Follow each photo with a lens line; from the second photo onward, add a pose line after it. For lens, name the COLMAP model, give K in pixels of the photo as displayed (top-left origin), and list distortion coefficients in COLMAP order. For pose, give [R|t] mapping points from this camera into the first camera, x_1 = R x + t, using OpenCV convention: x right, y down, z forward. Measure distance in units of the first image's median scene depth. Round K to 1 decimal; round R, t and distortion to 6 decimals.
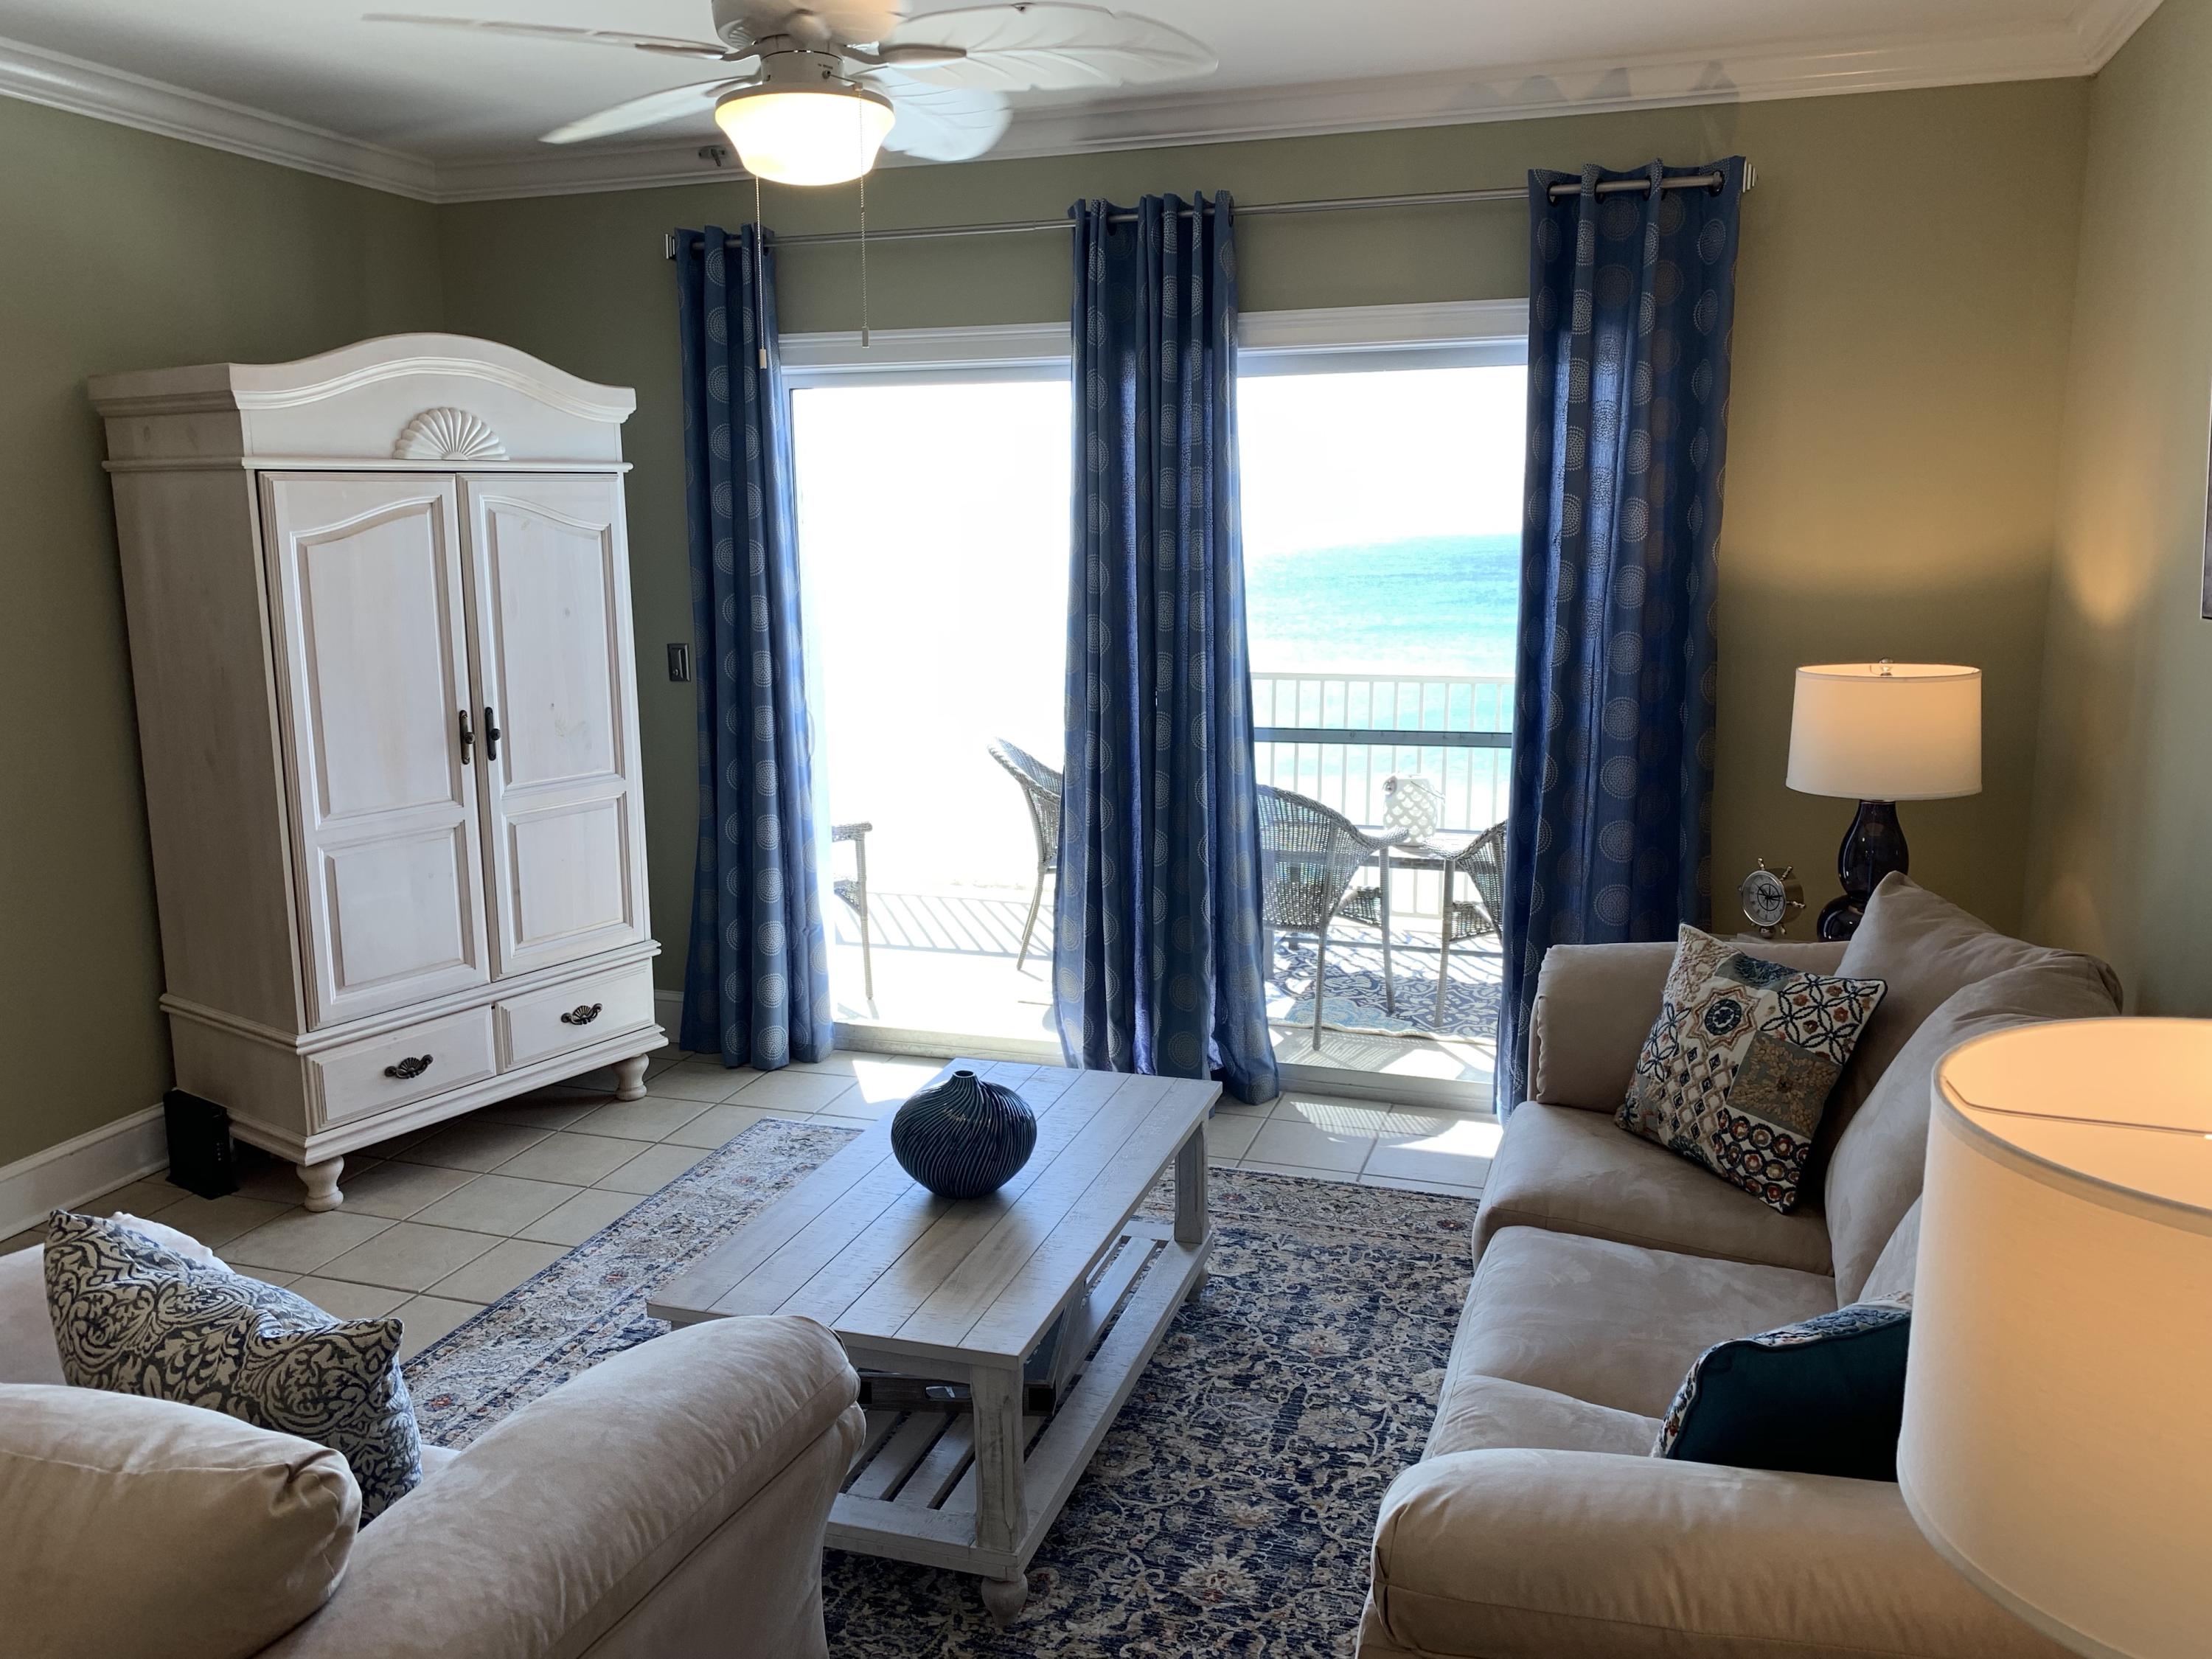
lens RADIAL K [[1689.9, 0, 1096.6], [0, 1689.9, 795.8], [0, 0, 1]] dist [0.047913, -0.055326]
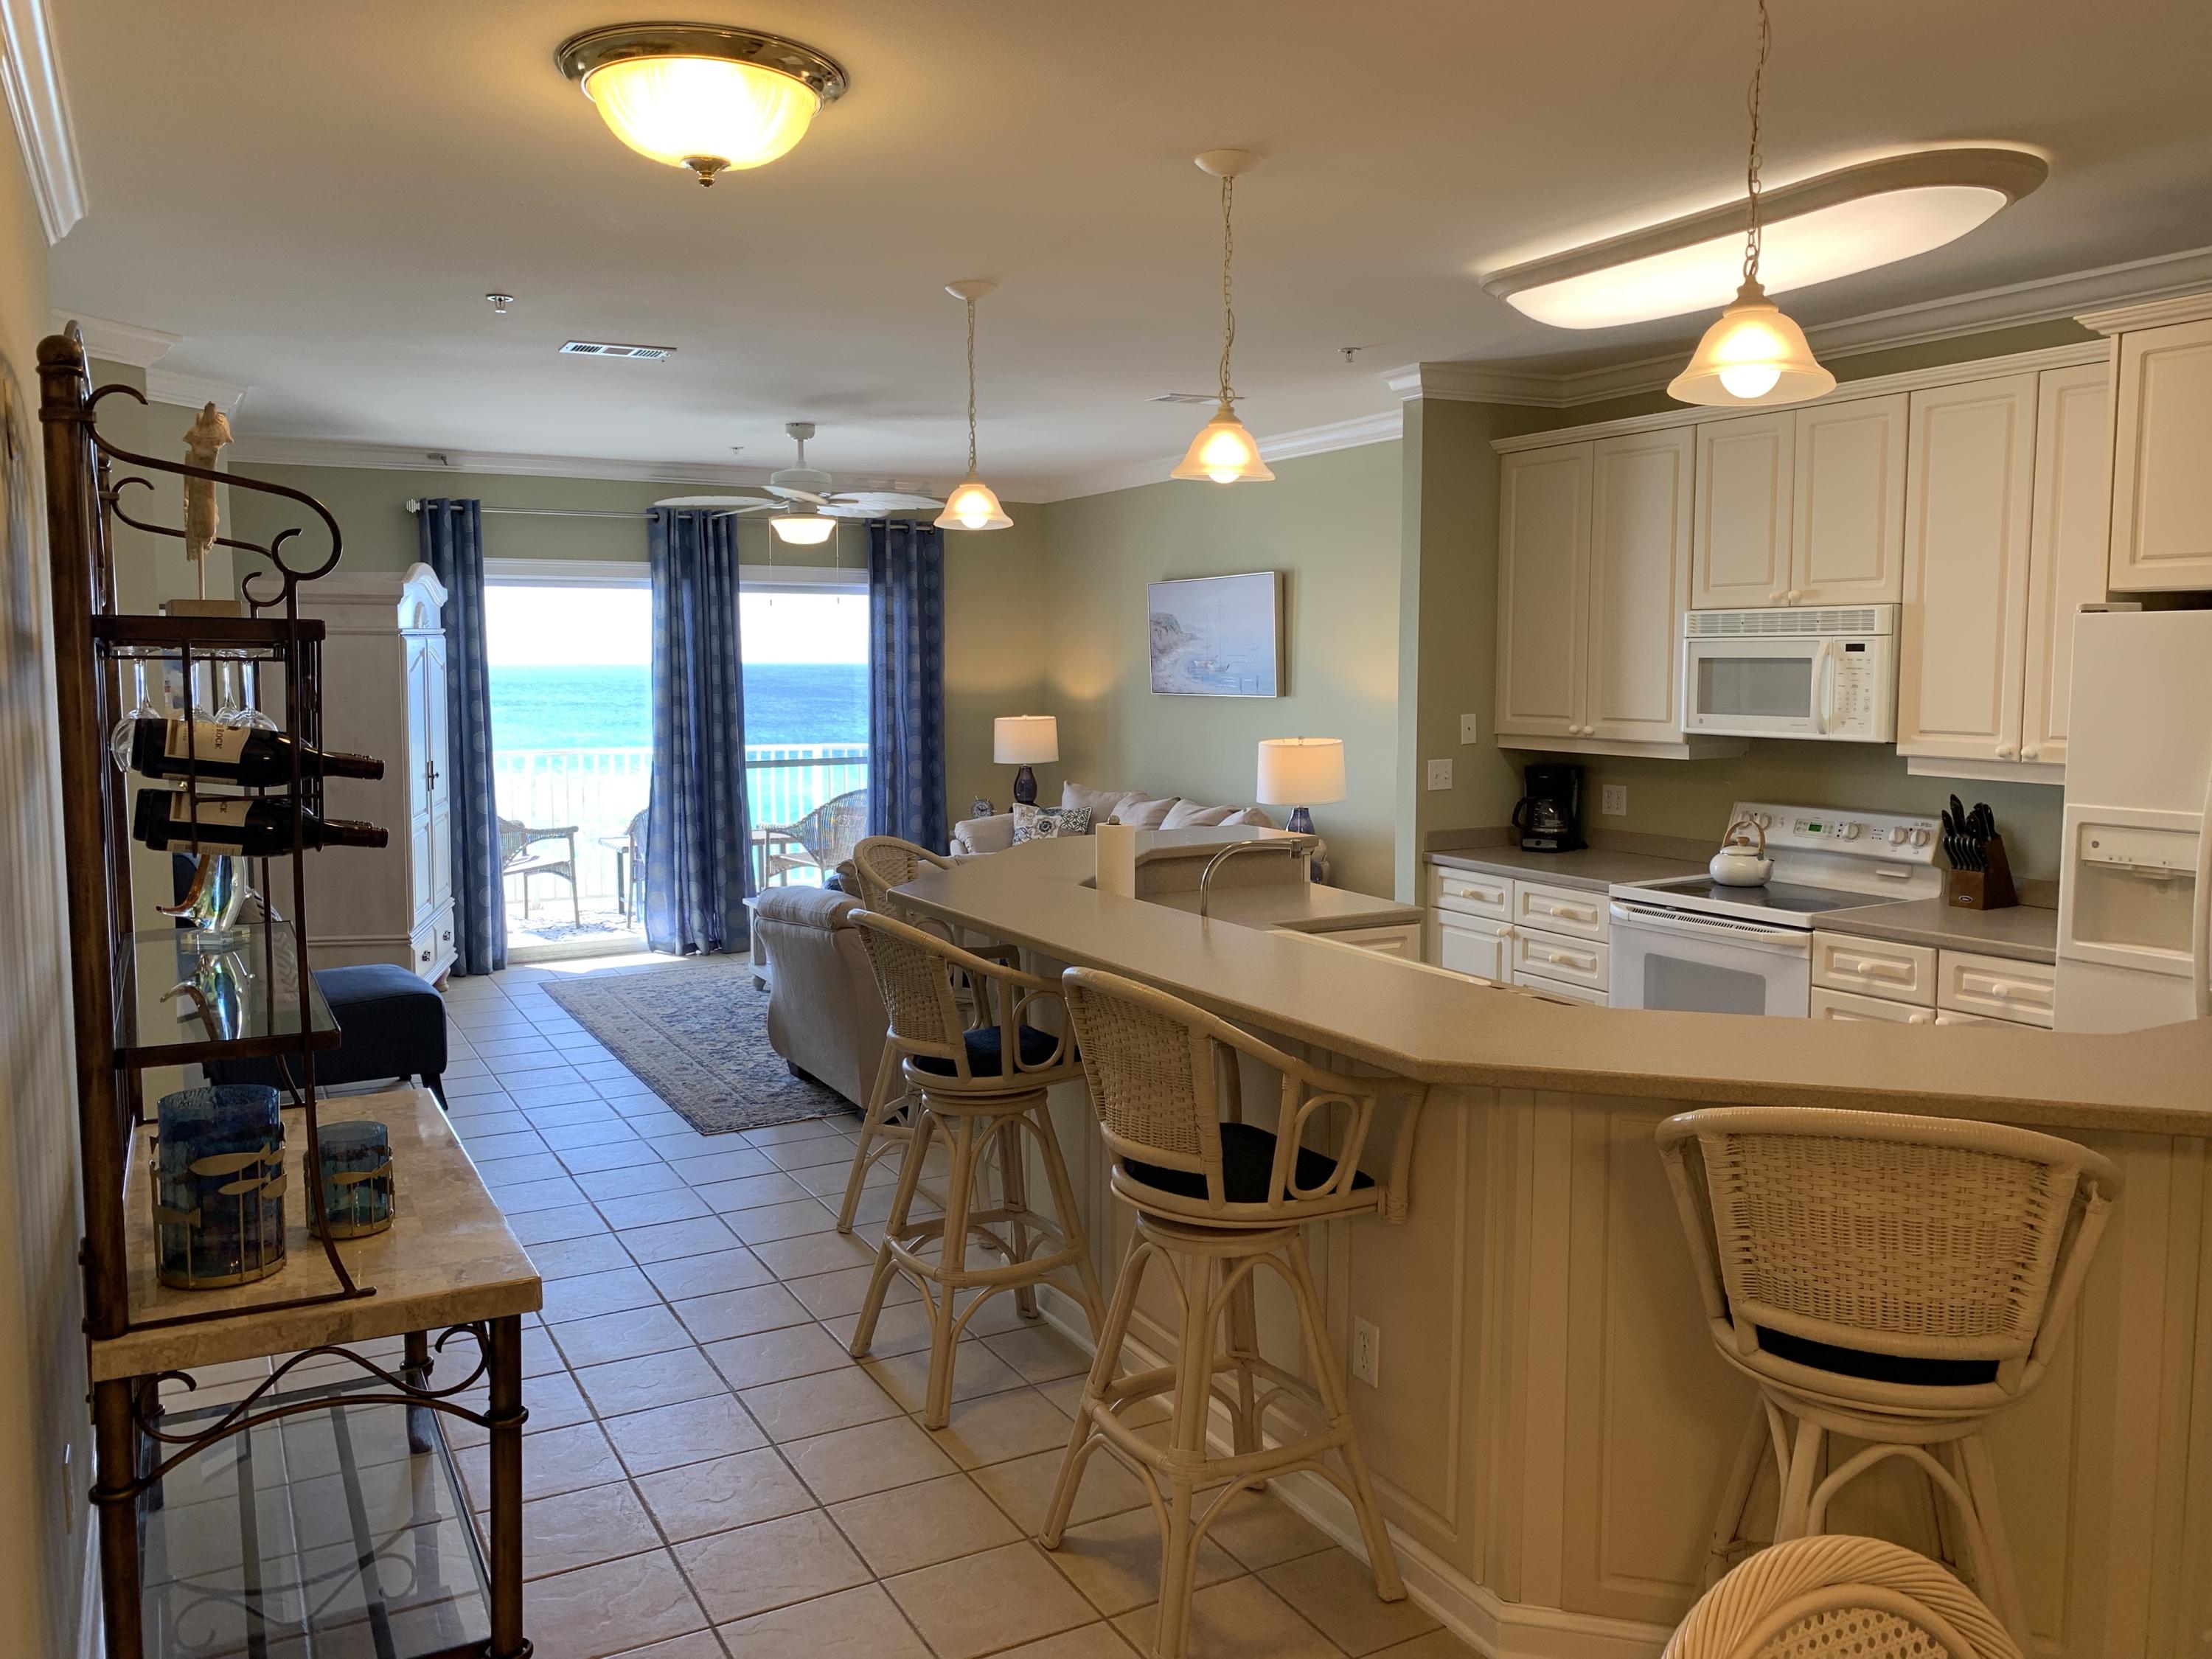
lens RADIAL K [[1689.9, 0, 1104.7], [0, 1689.9, 817.9], [0, 0, 1]] dist [0.047913, -0.055326]
pose [[0.677397, -0.066590, 0.732598, -1.231939], [0.117360, 0.992921, -0.018264, 0.128525], [-0.726196, 0.098350, 0.680417, -0.778260]]
